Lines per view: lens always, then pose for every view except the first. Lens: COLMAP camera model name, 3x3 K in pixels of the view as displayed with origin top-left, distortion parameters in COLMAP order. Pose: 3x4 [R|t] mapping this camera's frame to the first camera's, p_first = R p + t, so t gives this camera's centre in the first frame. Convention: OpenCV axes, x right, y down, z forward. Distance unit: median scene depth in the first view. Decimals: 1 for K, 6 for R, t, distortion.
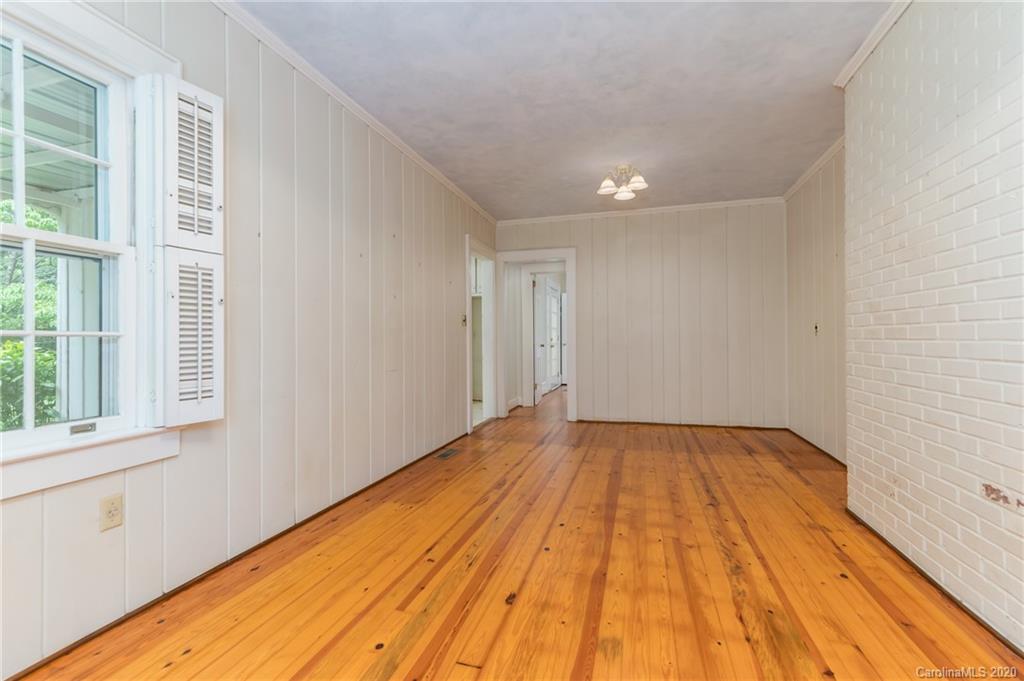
lens RADIAL K [[439.5, 0, 511.6], [0, 439.5, 337.7], [0, 0, 1]] dist [-0.009118, -0.006253]
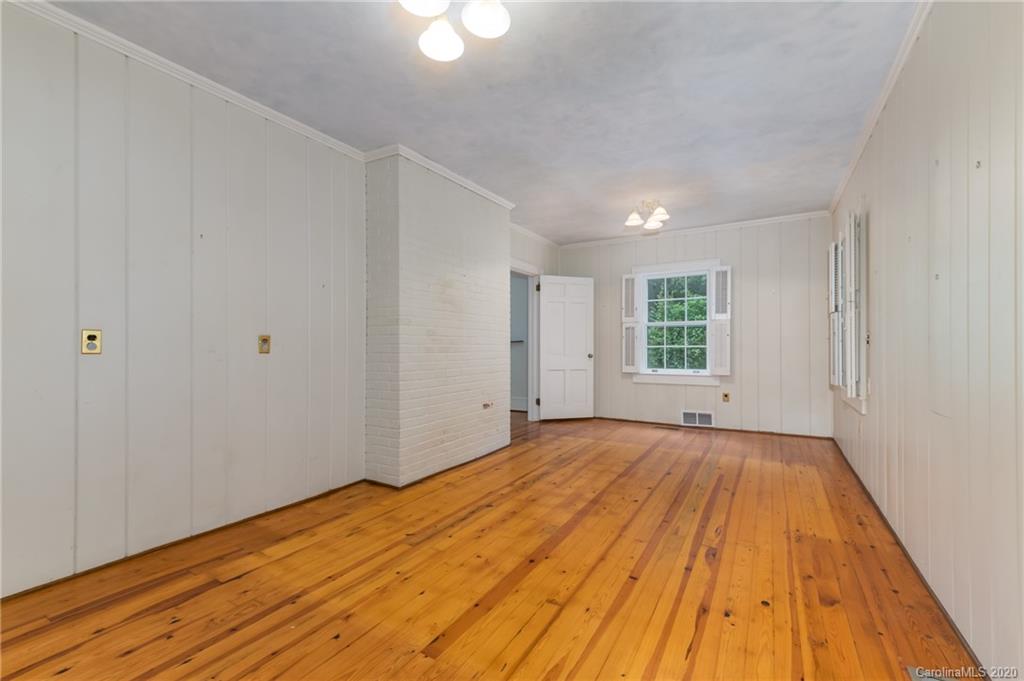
lens RADIAL K [[439.5, 0, 515.8], [0, 439.5, 346.5], [0, 0, 1]] dist [-0.009118, -0.006253]
pose [[-0.971357, 0.010594, 0.237389, 0.132997], [0.009579, 0.999939, -0.005429, -0.006449], [-0.237432, -0.002999, -0.971400, 2.087977]]
